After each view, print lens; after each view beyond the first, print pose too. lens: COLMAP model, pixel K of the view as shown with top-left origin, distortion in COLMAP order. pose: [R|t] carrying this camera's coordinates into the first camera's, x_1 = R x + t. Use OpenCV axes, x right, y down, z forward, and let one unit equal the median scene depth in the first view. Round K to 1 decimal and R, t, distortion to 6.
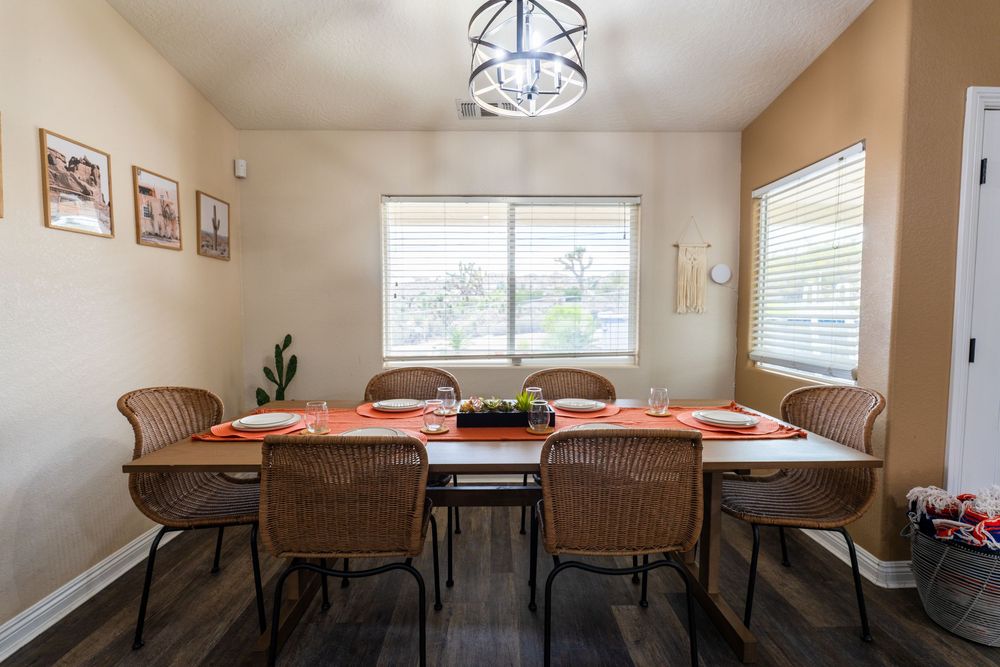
lens RADIAL K [[436.5, 0, 497.6], [0, 436.5, 334.5], [0, 0, 1]] dist [-0.018431, -0.000008]
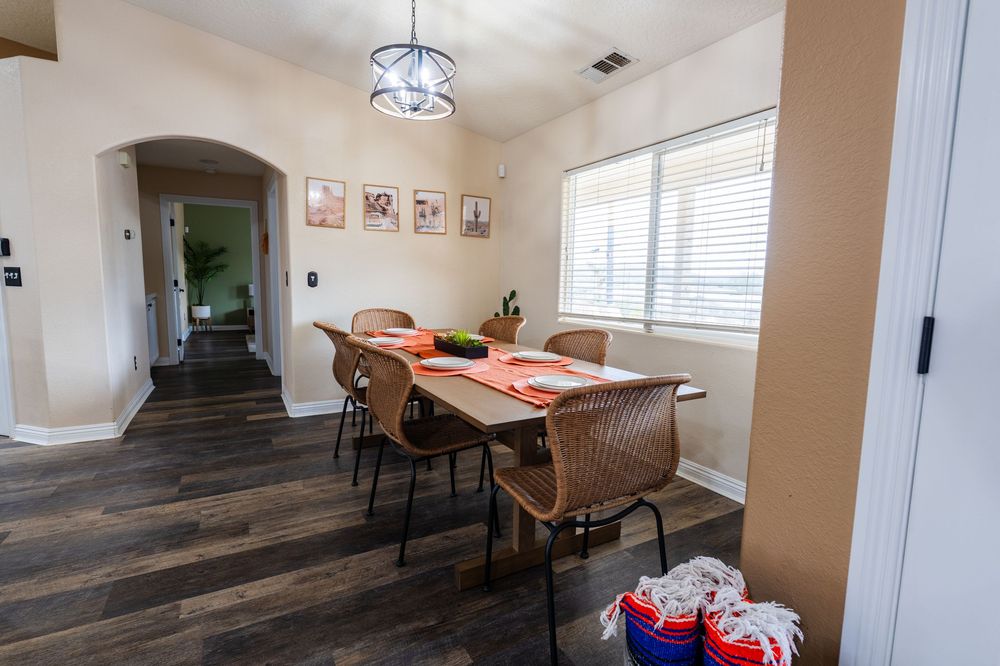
lens RADIAL K [[491.3, 0, 502.8], [0, 491.3, 336.4], [0, 0, 1]] dist [0.003118, 0.000164]
pose [[0.469024, 0.111603, -0.876106, 0.974354], [-0.069113, 0.993580, 0.089568, 0.009575], [0.880477, 0.018541, 0.473726, 0.284316]]
